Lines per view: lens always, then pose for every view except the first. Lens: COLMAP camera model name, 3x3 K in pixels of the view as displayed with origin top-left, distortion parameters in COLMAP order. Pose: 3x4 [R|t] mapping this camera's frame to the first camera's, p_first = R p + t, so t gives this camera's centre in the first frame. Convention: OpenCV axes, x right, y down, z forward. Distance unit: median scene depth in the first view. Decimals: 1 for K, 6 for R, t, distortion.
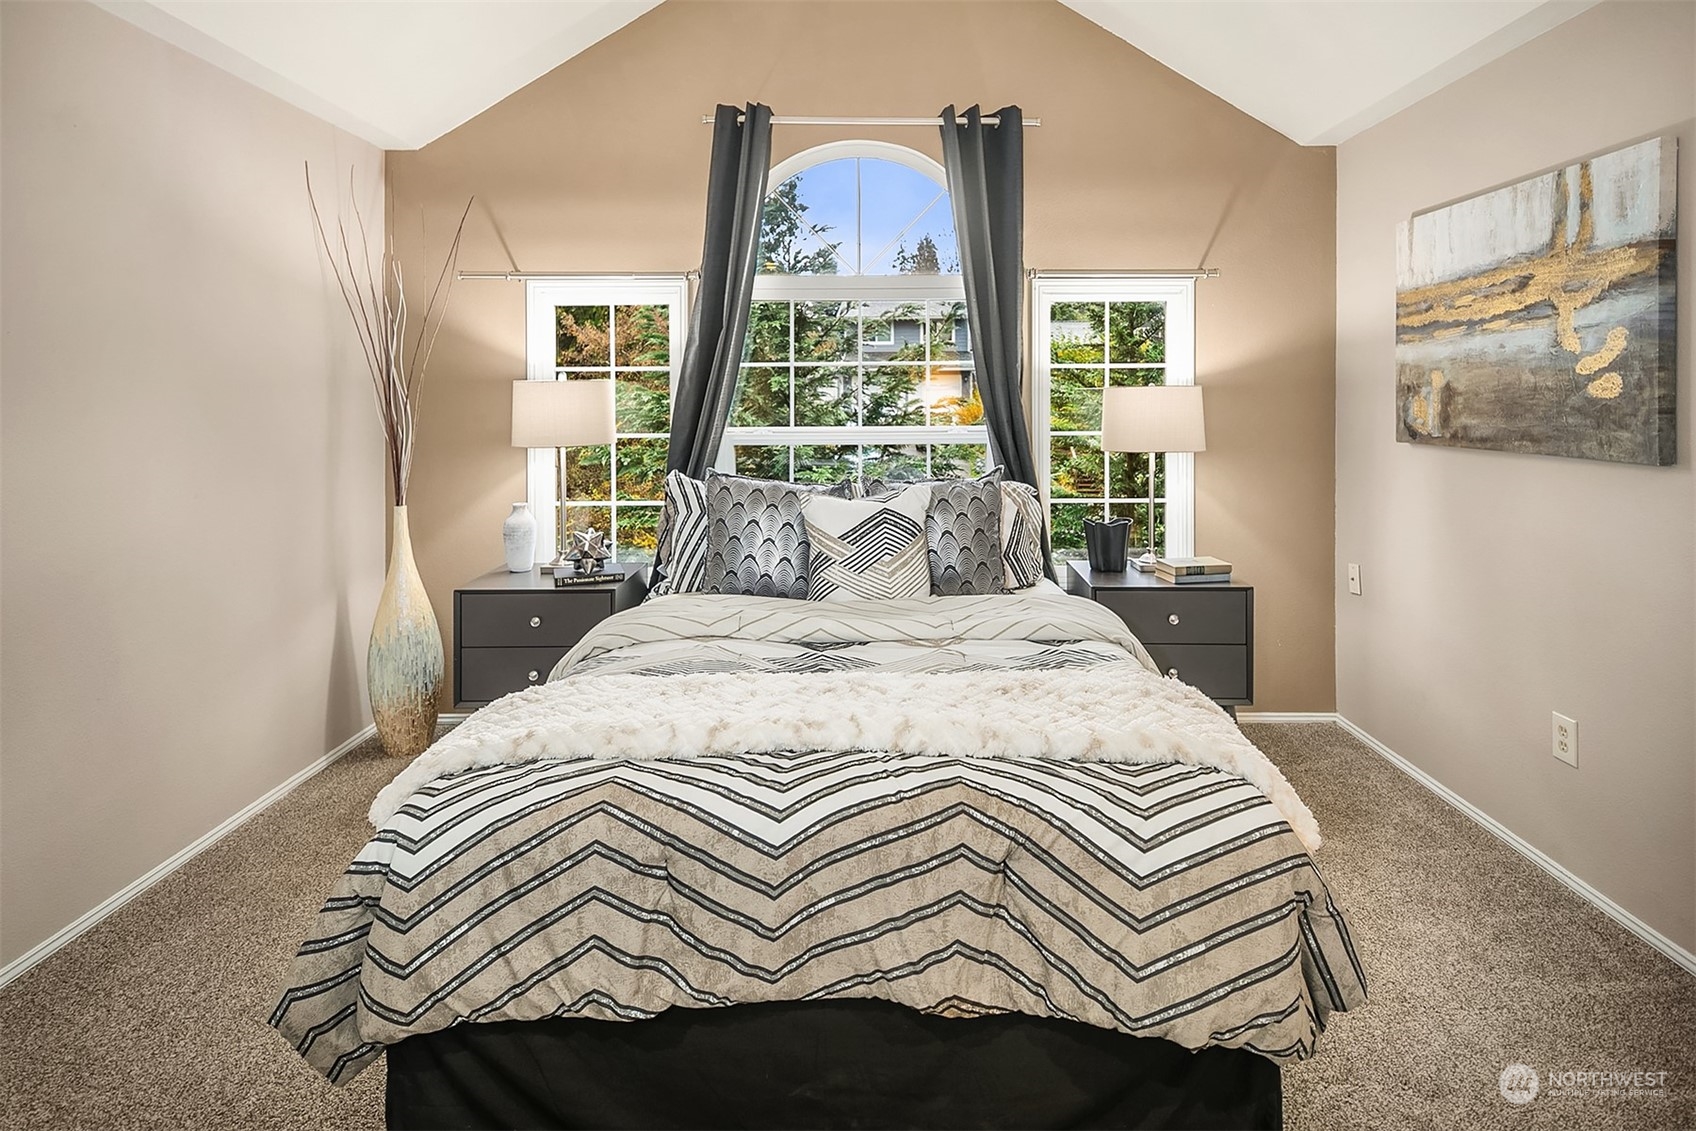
lens RADIAL K [[857.4, 0, 884.1], [0, 857.4, 406.9], [0, 0, 1]] dist [0.000987, -0.000672]
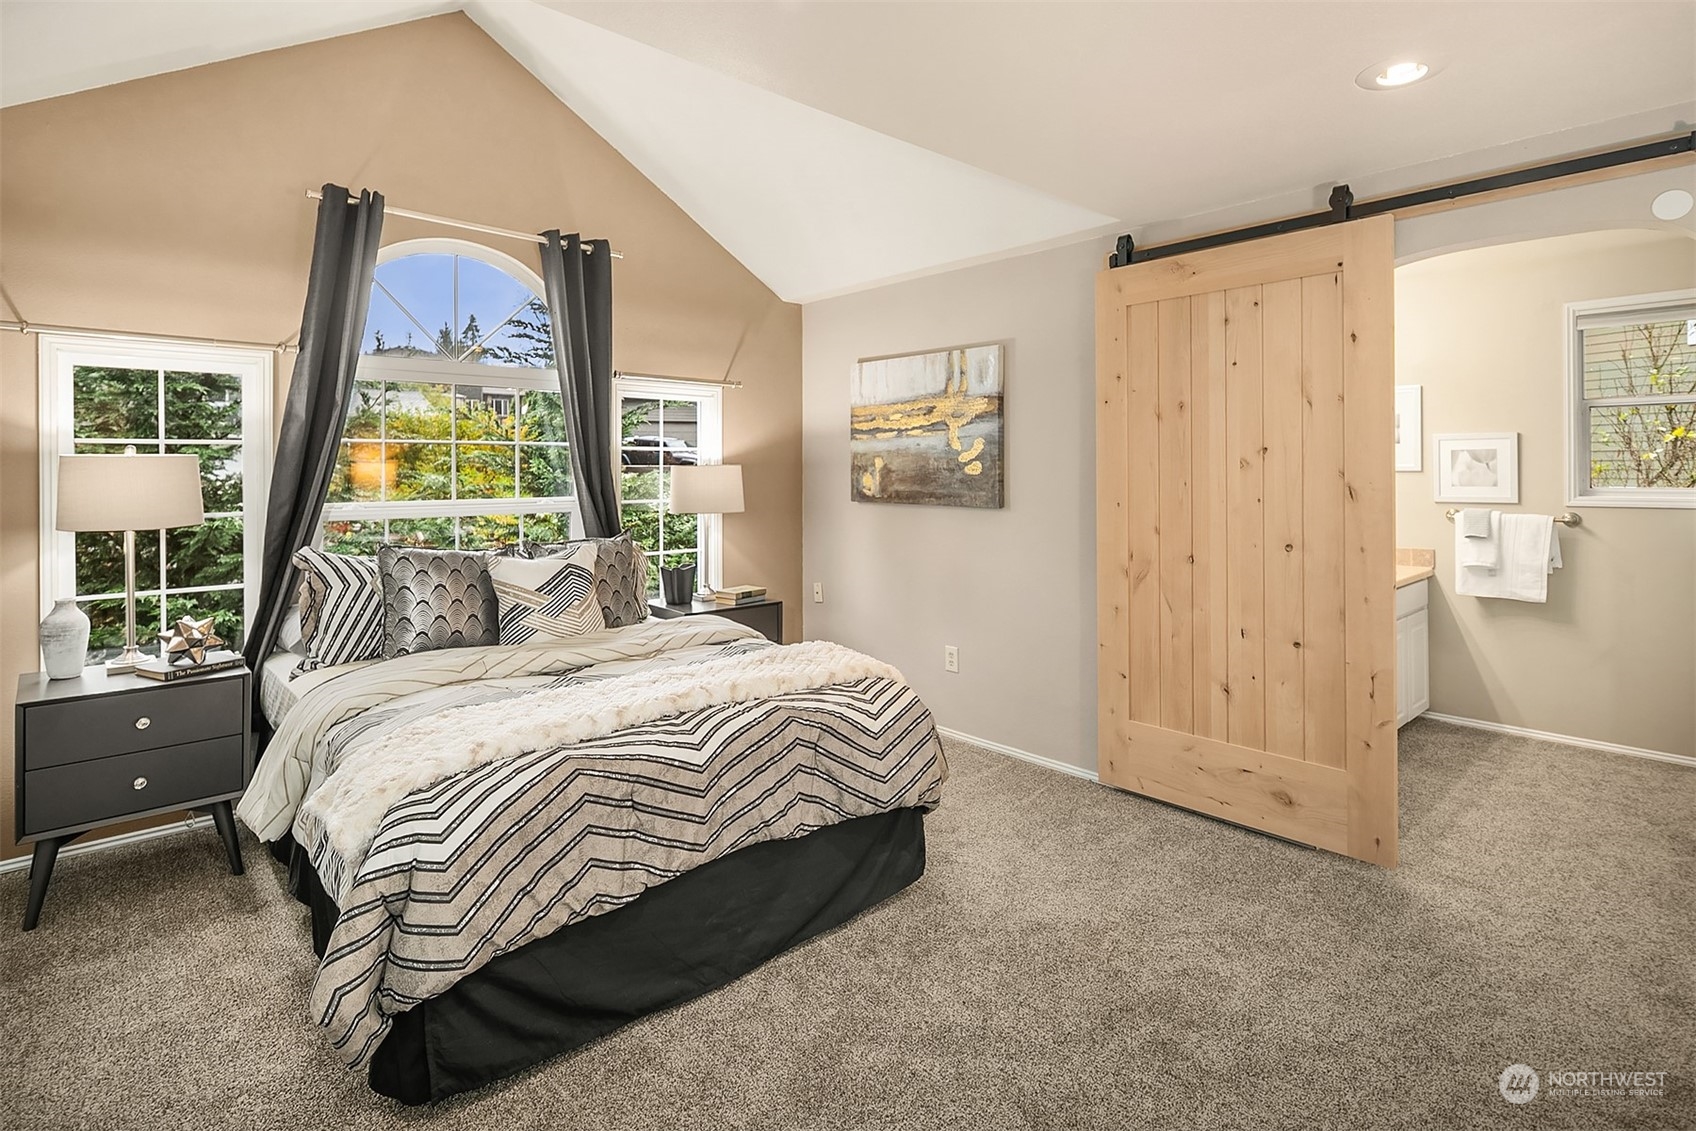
lens RADIAL K [[805.1, 0, 849.5], [0, 805.1, 470.0], [0, 0, 1]] dist [-0.000650, -0.000280]
pose [[0.752866, 0.002136, 0.658170, -0.549778], [0.005425, 0.999941, -0.009451, -0.004888], [-0.658151, 0.010686, 0.752810, -0.175076]]
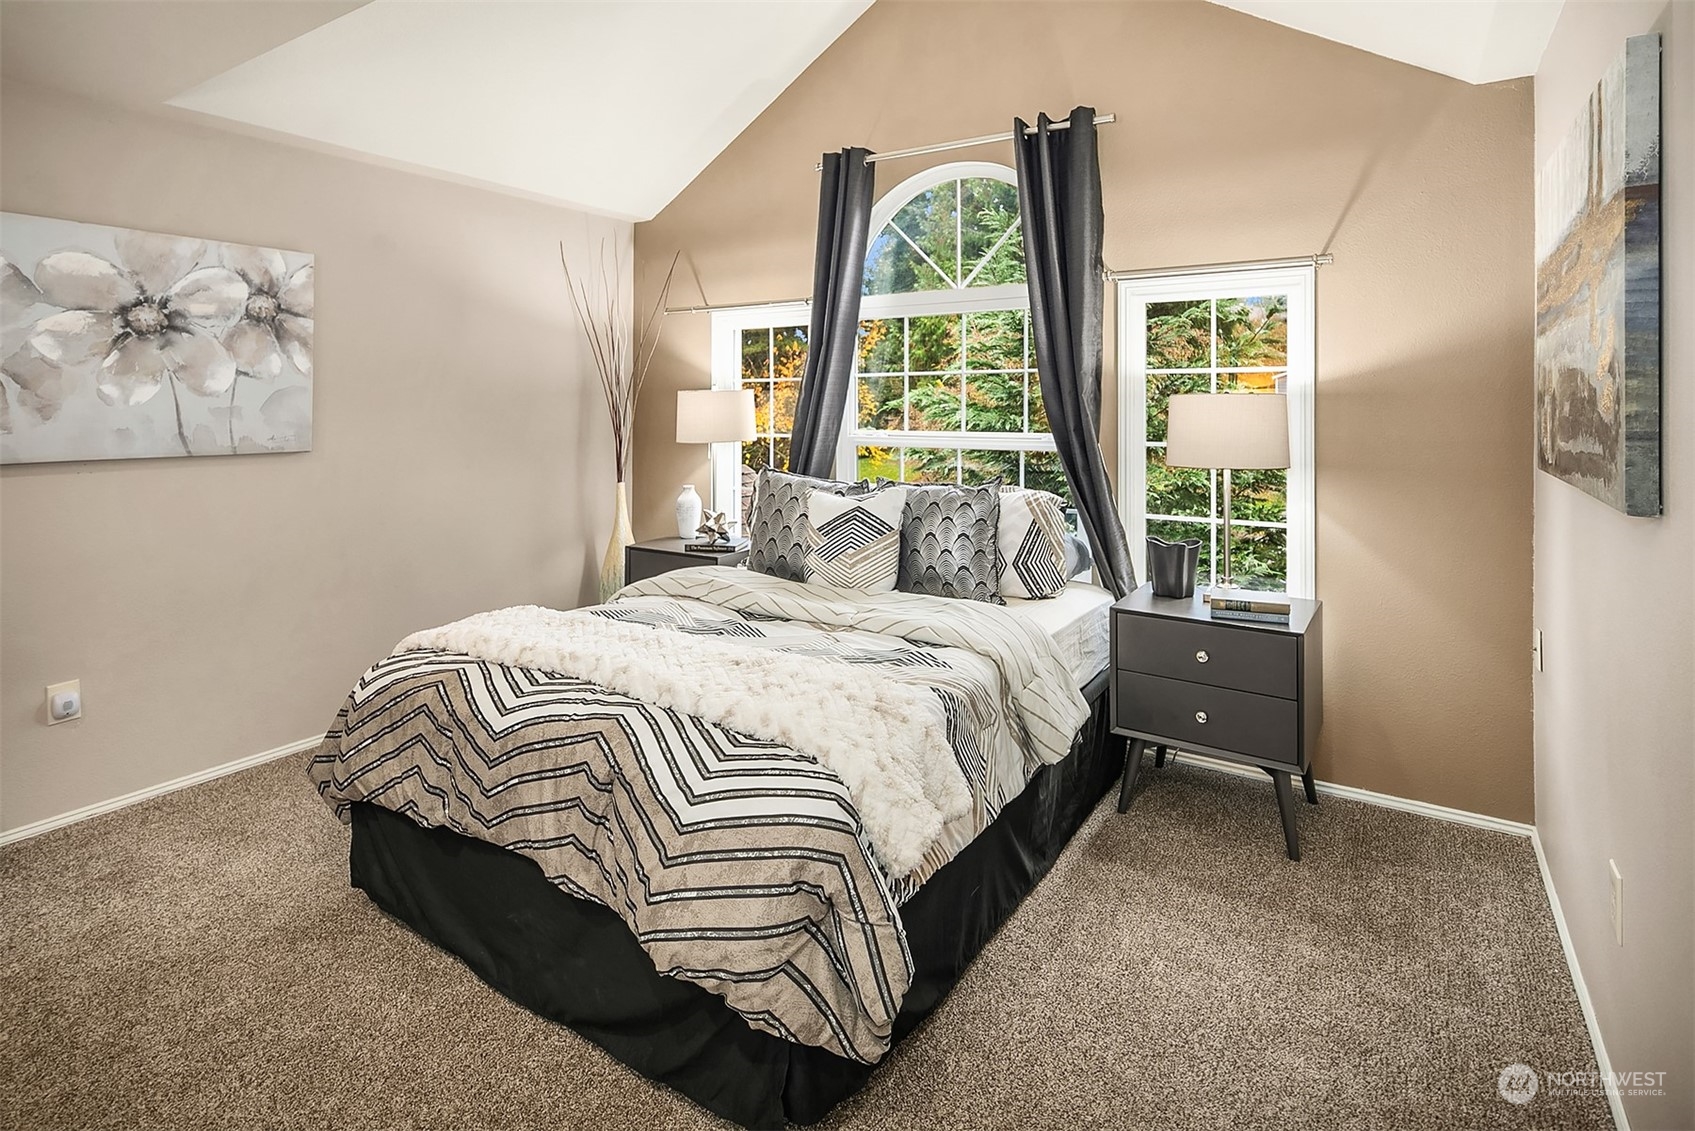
lens RADIAL K [[830.0, 0, 844.0], [0, 830.0, 399.8], [0, 0, 1]] dist [0.001533, 0.000102]
pose [[0.846697, 0.001742, -0.532073, 0.665015], [-0.006820, 0.999948, -0.007580, -0.013717], [0.532032, 0.010047, 0.846665, 0.094632]]
